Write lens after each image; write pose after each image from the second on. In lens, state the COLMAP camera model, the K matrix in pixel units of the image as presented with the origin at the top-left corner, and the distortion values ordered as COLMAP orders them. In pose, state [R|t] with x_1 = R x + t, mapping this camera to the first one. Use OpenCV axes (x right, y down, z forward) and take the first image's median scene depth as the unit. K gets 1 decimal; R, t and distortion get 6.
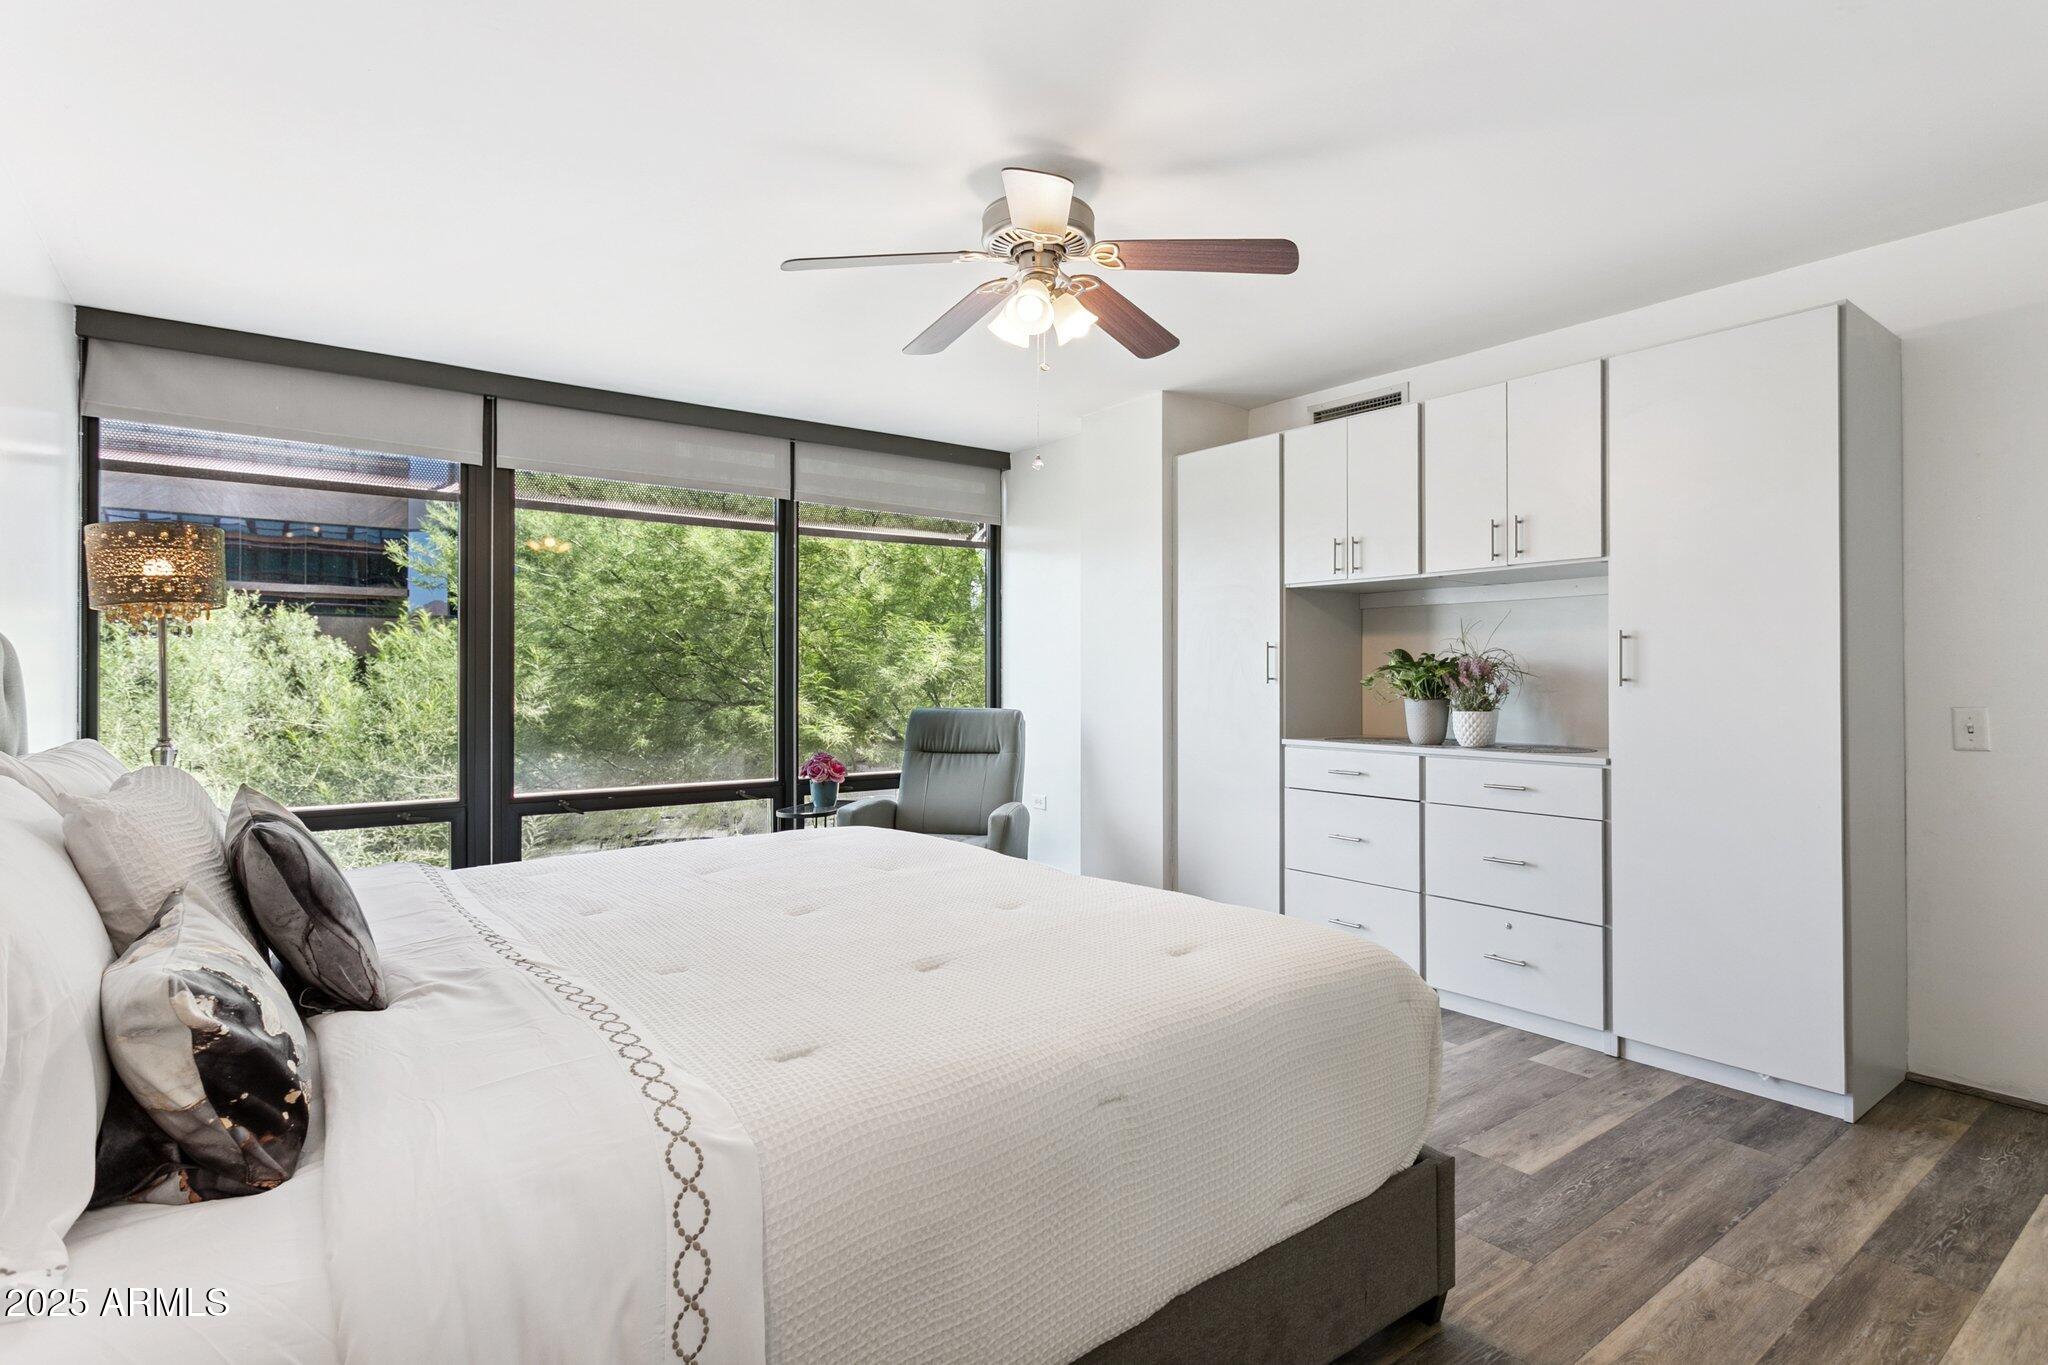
lens RADIAL K [[1025.5, 0, 1019.0], [0, 1025.5, 666.4], [0, 0, 1]] dist [-0.000007, 0.000052]
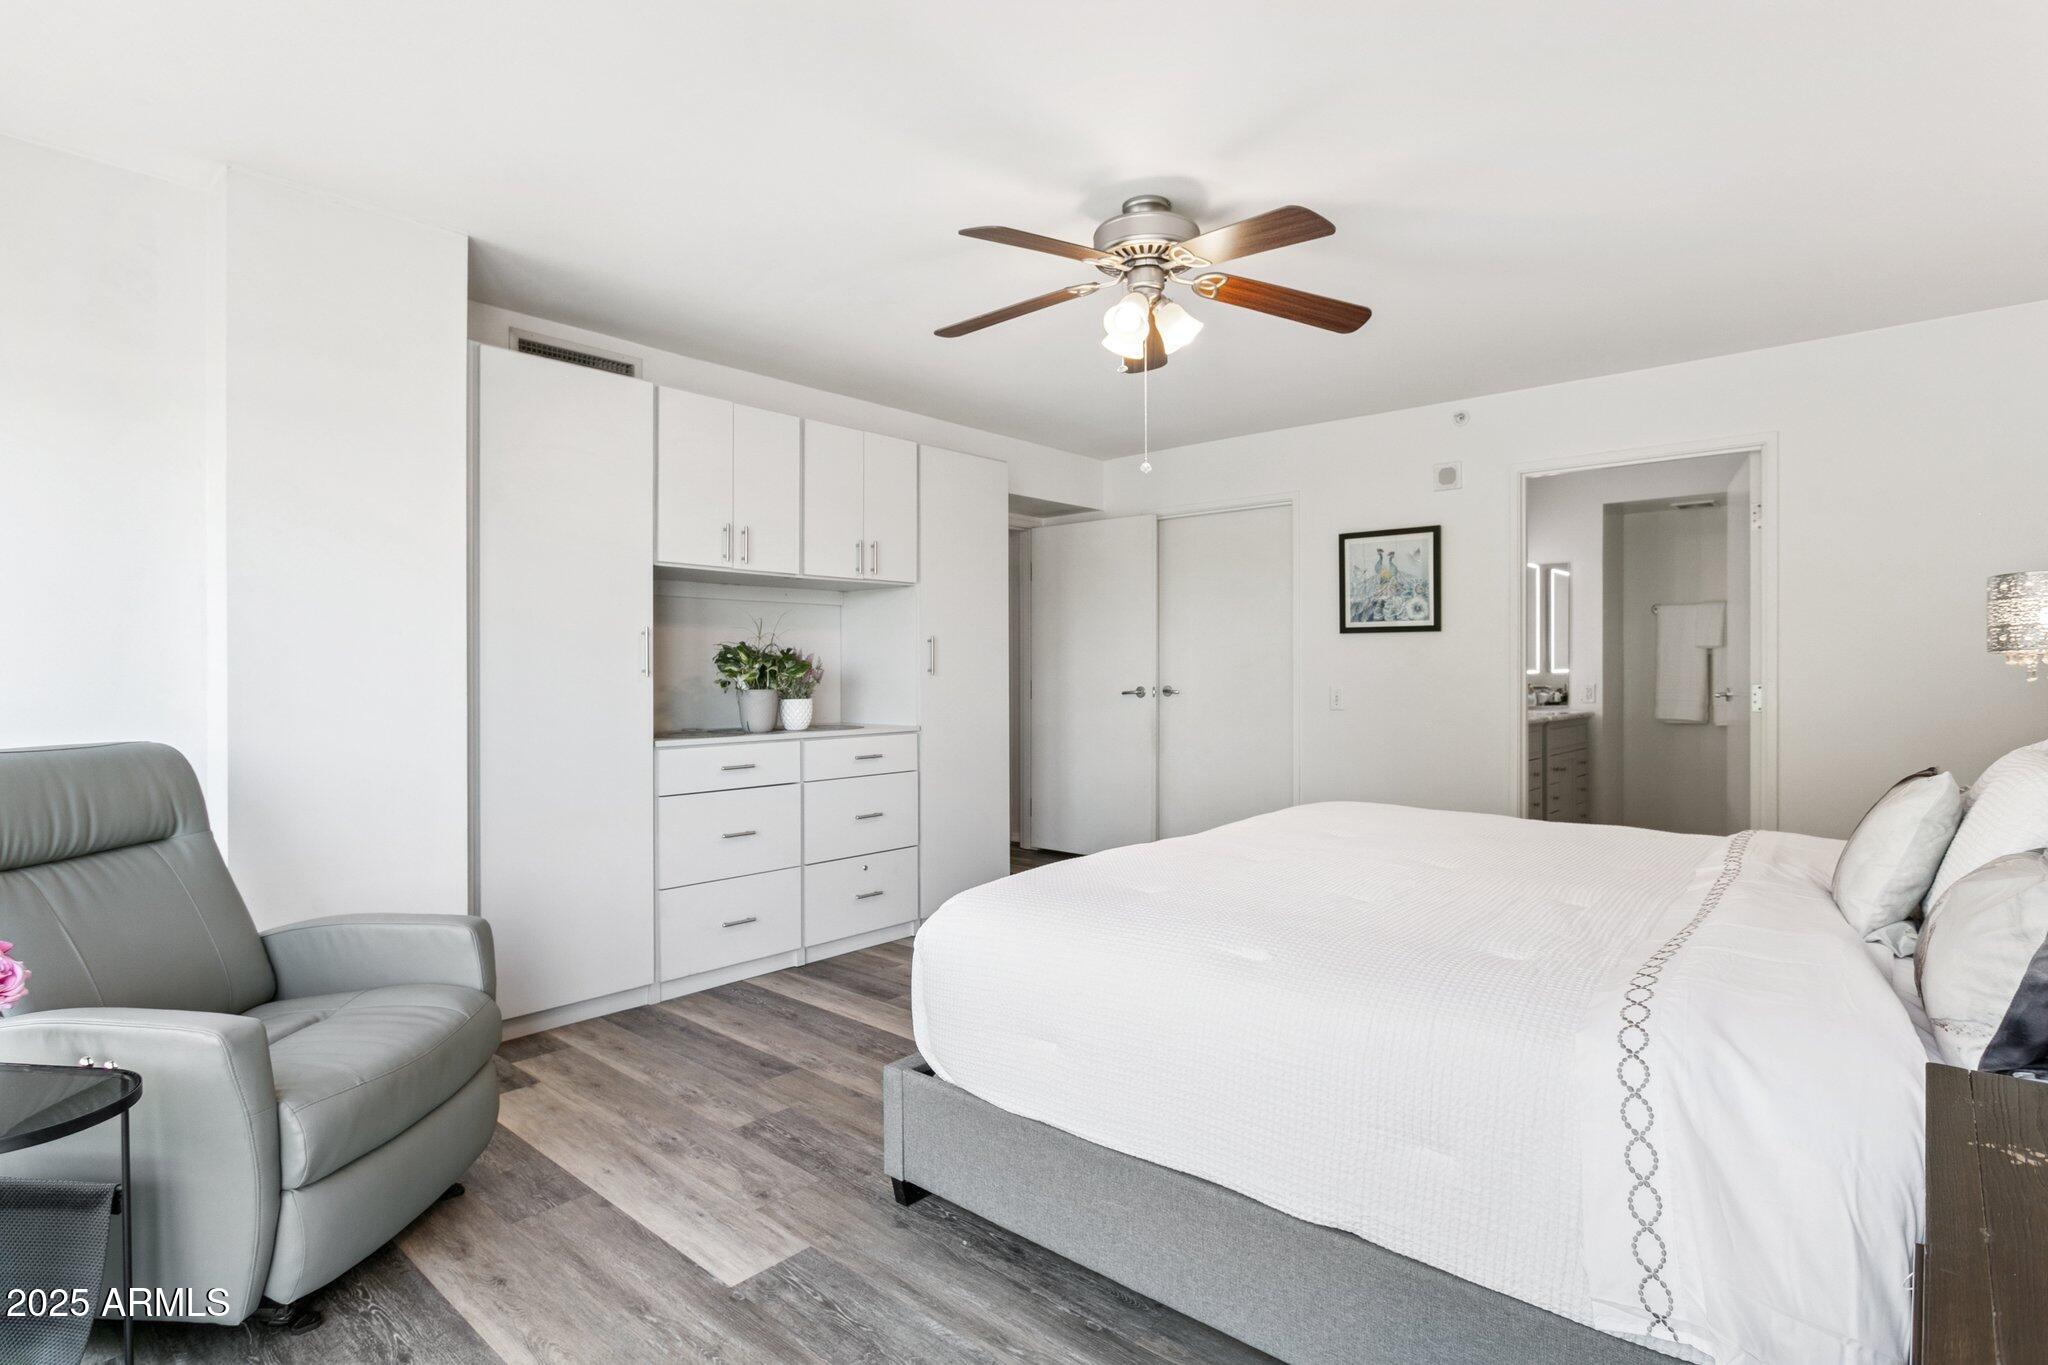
lens RADIAL K [[1025.5, 0, 1019.0], [0, 1025.5, 666.4], [0, 0, 1]] dist [-0.000007, 0.000052]
pose [[-0.200039, 0.004170, 0.979779, -0.684013], [-0.005712, 0.999969, -0.005423, 0.012008], [-0.979771, -0.006681, -0.200009, 0.934697]]
